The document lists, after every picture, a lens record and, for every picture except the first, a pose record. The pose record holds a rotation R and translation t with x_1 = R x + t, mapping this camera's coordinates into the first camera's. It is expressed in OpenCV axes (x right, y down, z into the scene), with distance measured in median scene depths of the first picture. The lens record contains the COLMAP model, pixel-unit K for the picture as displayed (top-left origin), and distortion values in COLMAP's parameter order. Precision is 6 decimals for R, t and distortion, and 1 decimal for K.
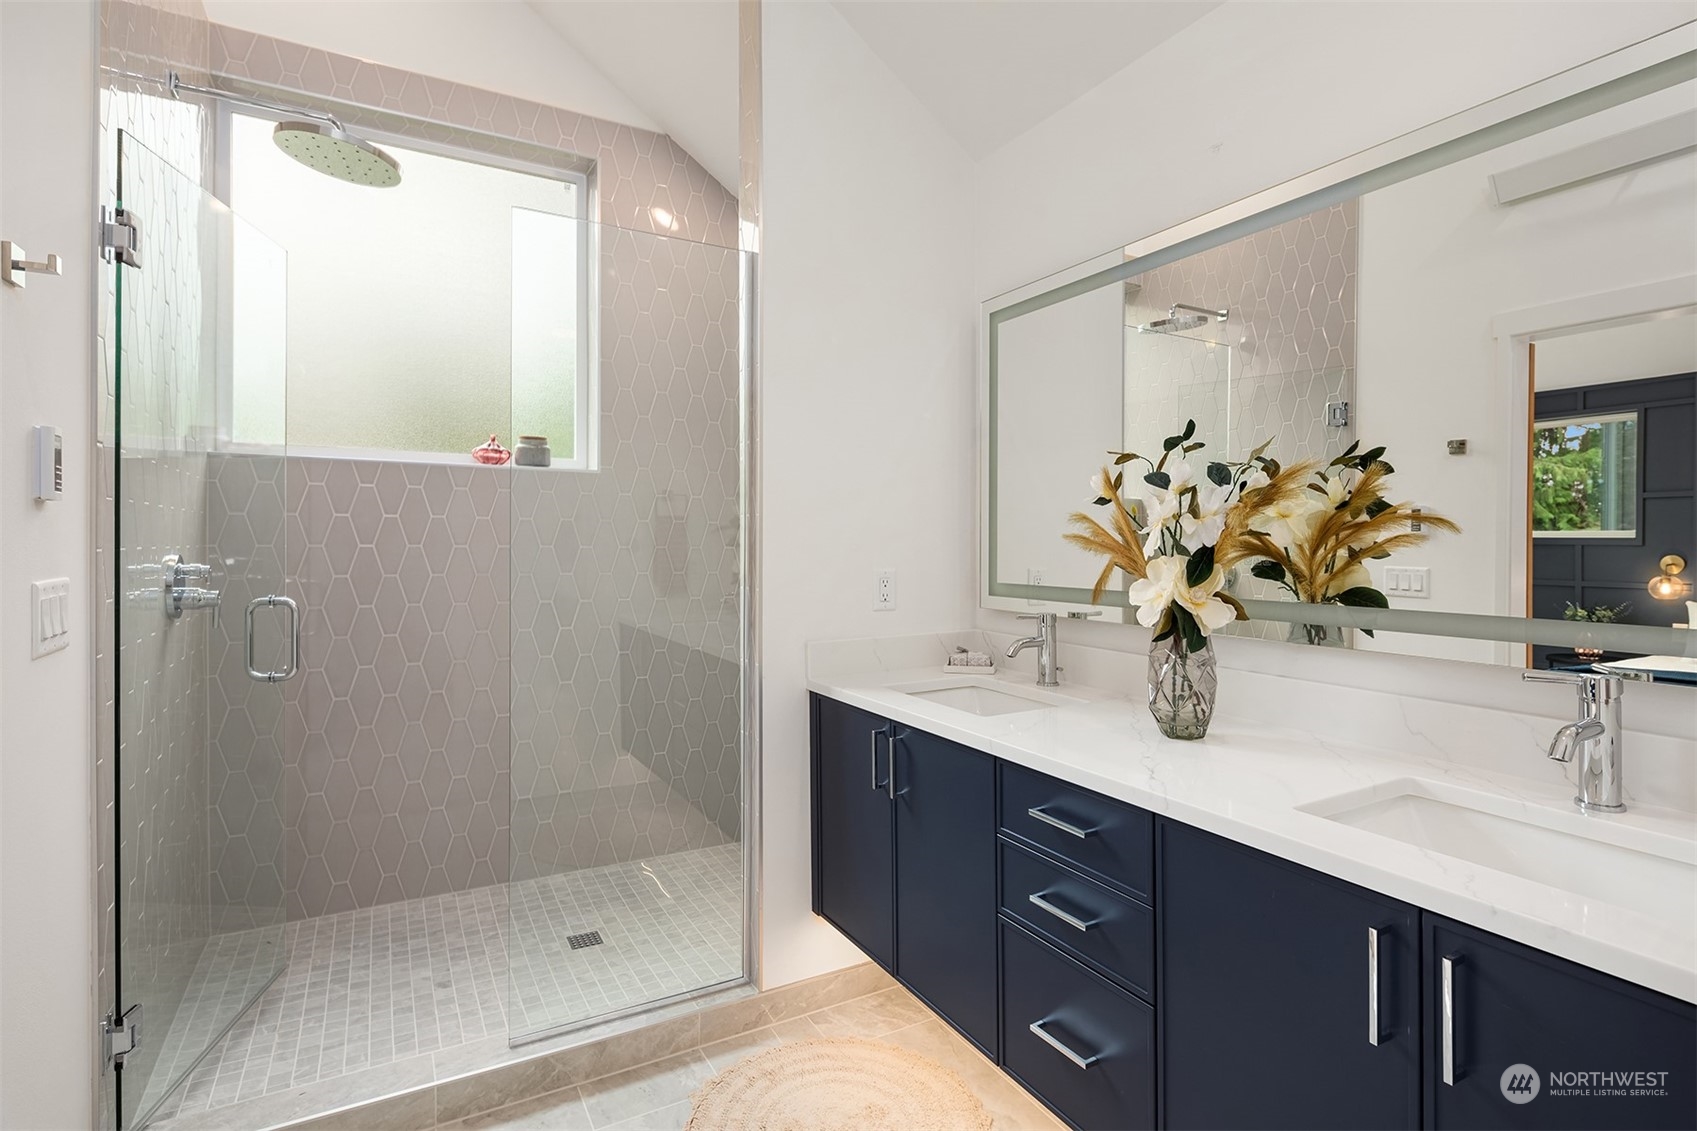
lens RADIAL K [[834.8, 0, 837.8], [0, 834.8, 538.1], [0, 0, 1]] dist [0.001002, -0.005141]
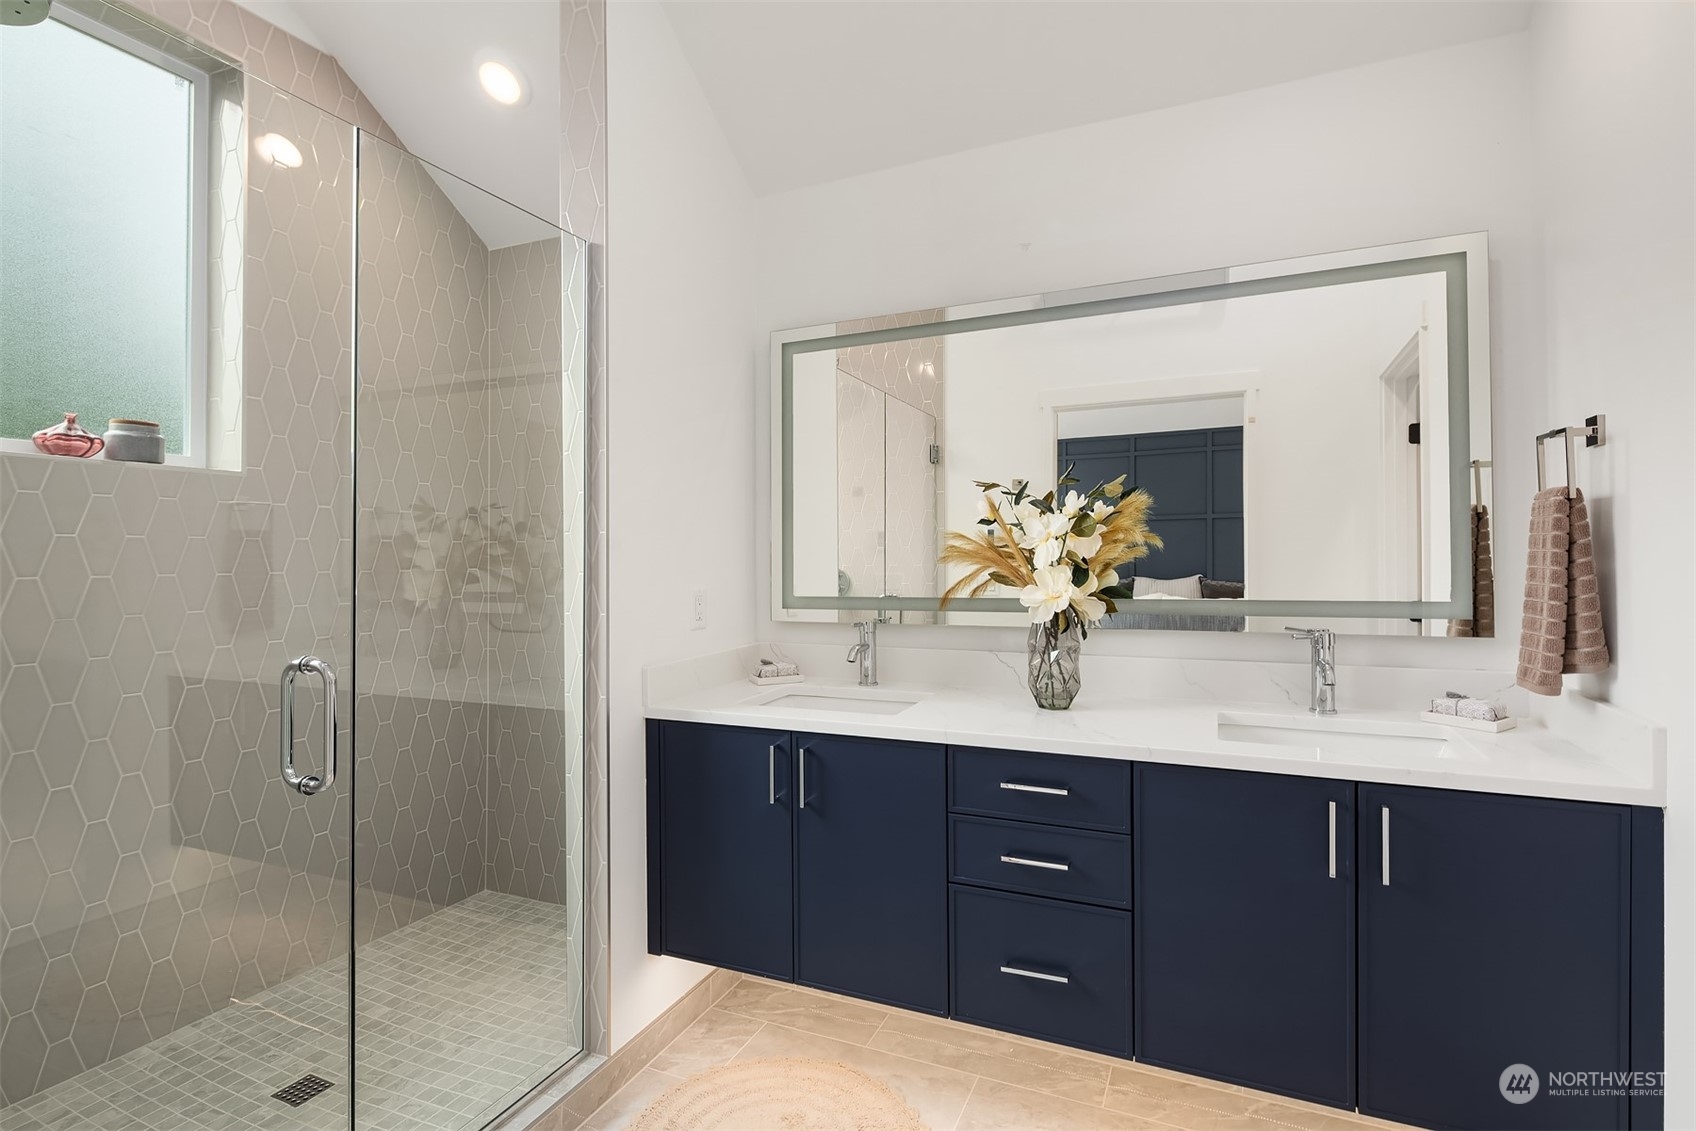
lens RADIAL K [[834.3, 0, 808.8], [0, 834.3, 544.9], [0, 0, 1]] dist [0.001002, -0.005141]
pose [[0.810554, -0.006606, 0.585626, -0.416506], [0.013229, 0.999888, -0.007031, -0.004586], [-0.585514, 0.013446, 0.810551, 0.122055]]
